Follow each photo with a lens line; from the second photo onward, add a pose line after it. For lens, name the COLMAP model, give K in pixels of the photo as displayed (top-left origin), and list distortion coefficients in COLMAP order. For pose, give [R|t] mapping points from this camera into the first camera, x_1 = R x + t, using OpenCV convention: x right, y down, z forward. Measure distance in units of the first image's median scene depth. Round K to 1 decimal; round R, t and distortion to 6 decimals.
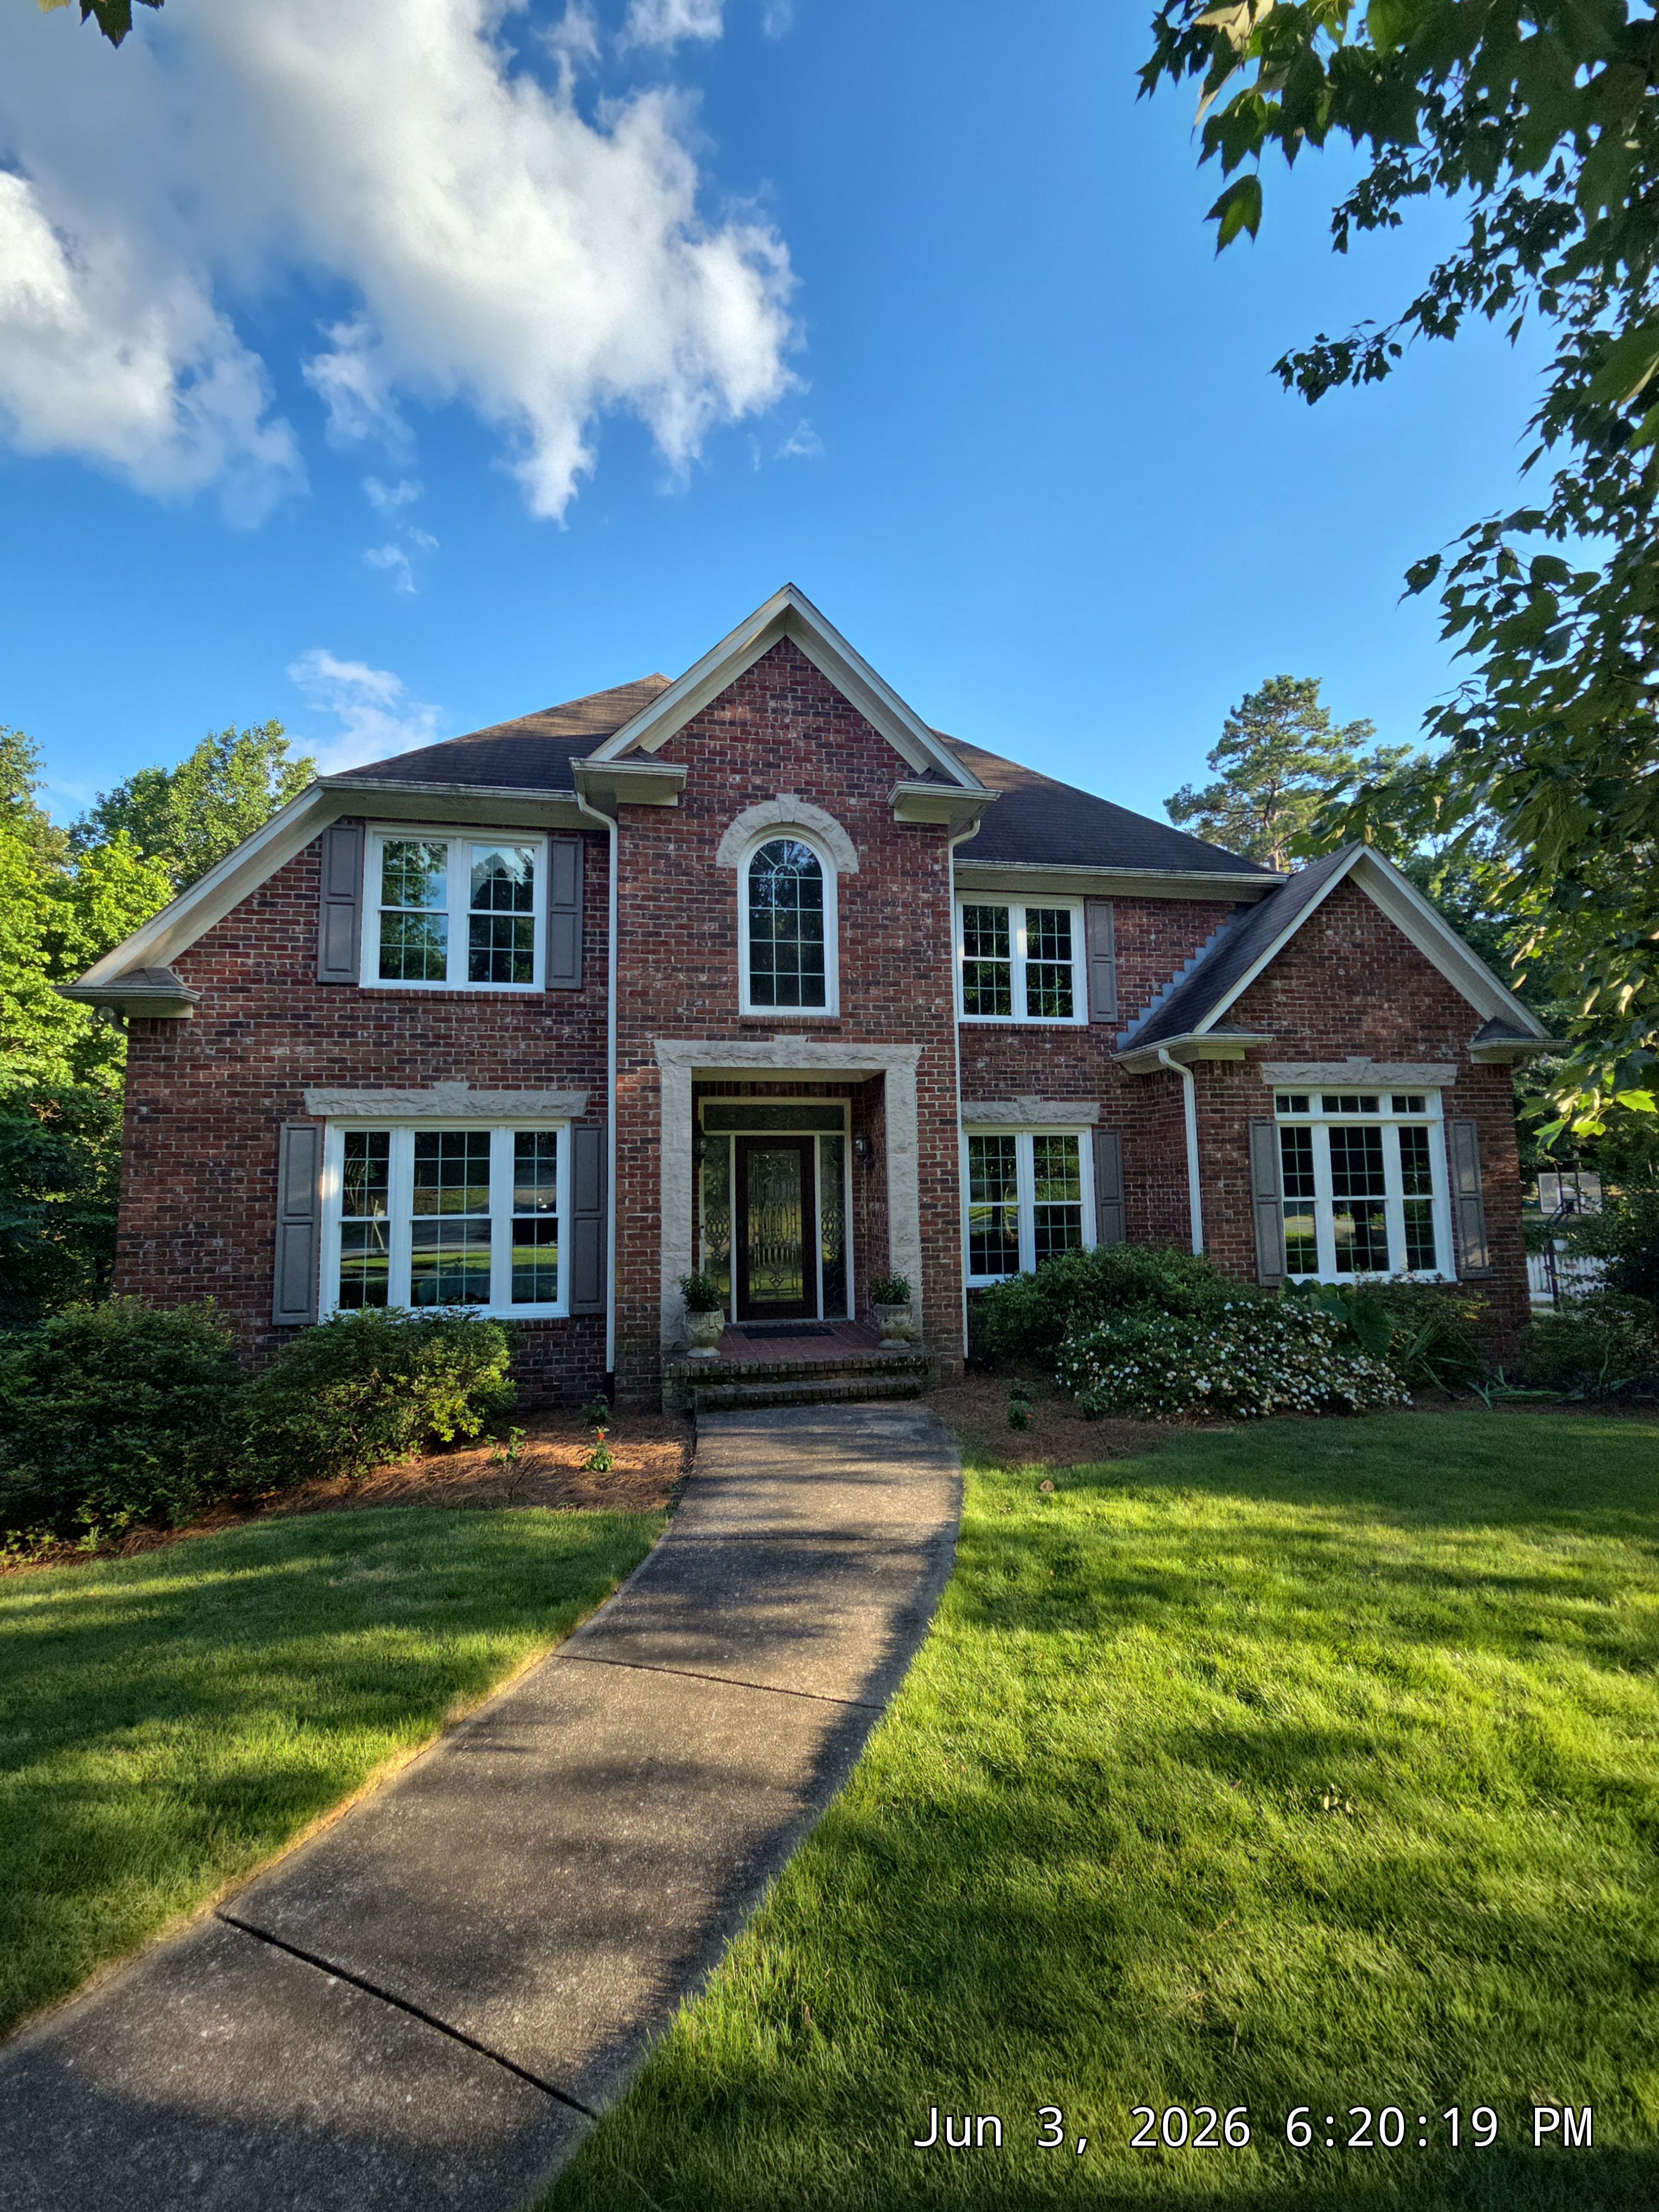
lens RADIAL K [[891.8, 0, 813.9], [0, 891.8, 1113.3], [0, 0, 1]] dist [0.000001, -0.000317]
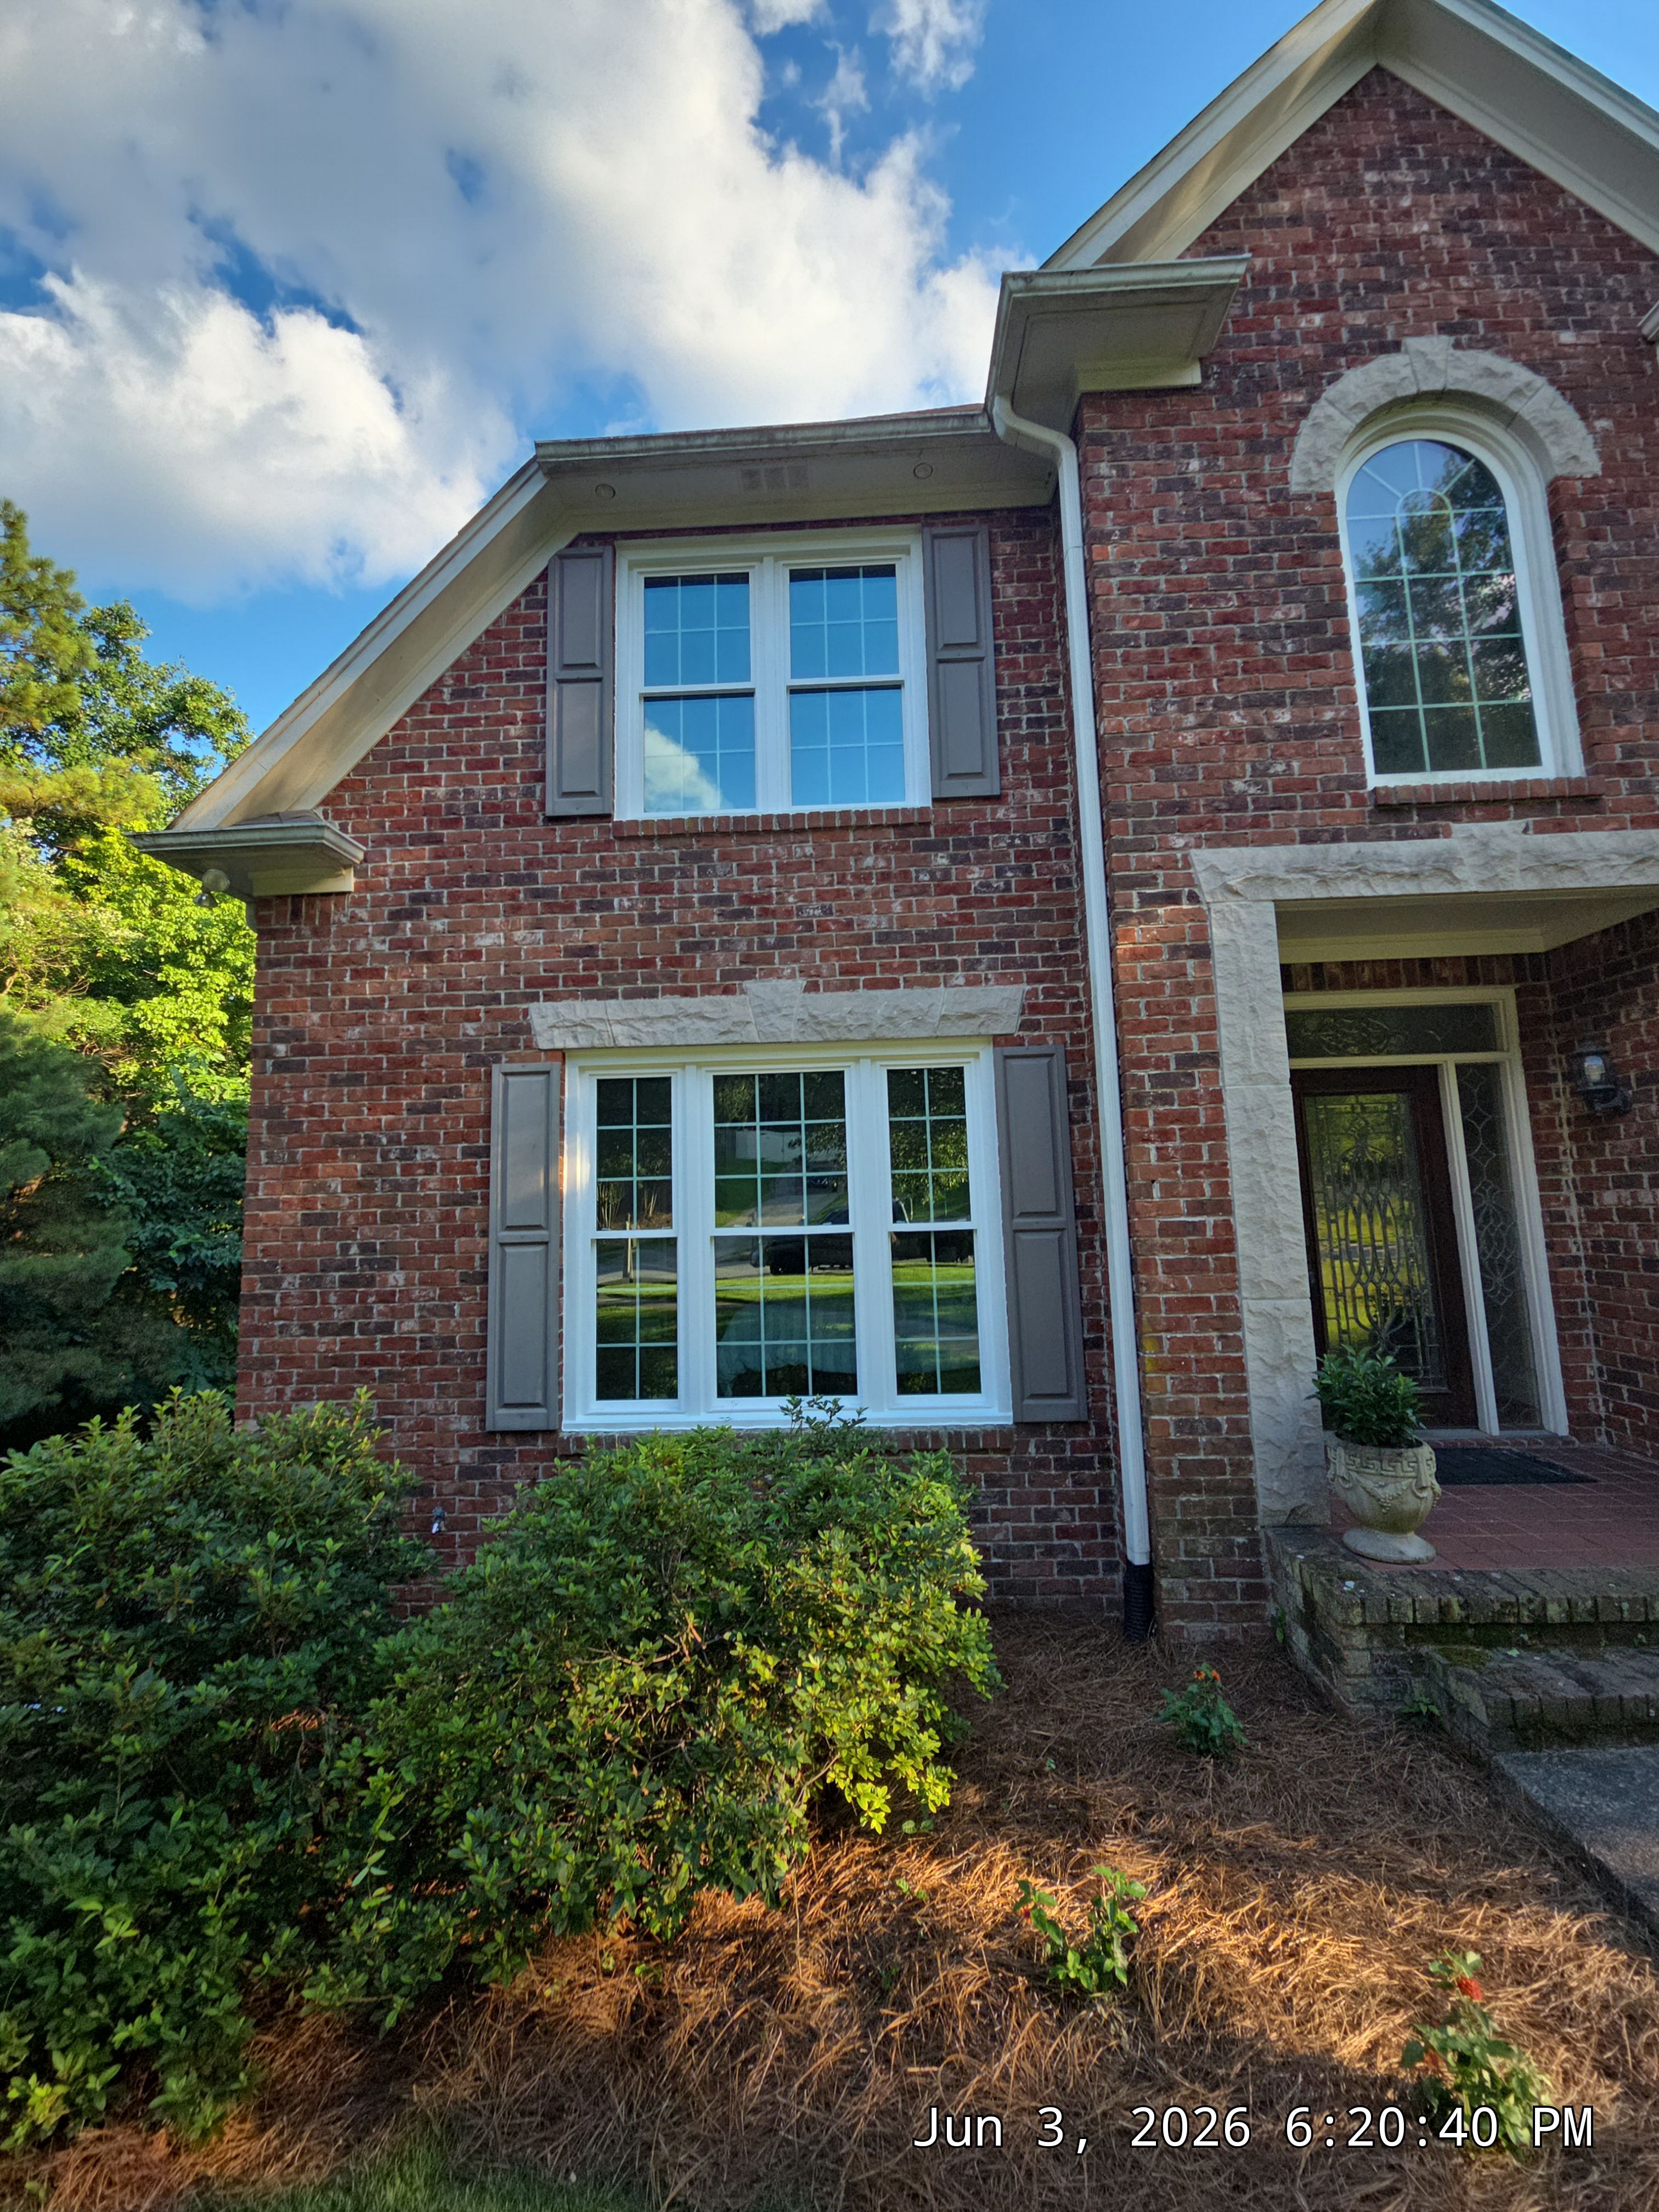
lens RADIAL K [[901.6, 0, 829.5], [0, 901.6, 1106.0], [0, 0, 1]] dist [0.000000, -0.004010]
pose [[0.973803, -0.041035, -0.223659, -0.255289], [0.034420, 0.998849, -0.033394, 0.061262], [0.224772, 0.024821, 0.974095, 0.476964]]
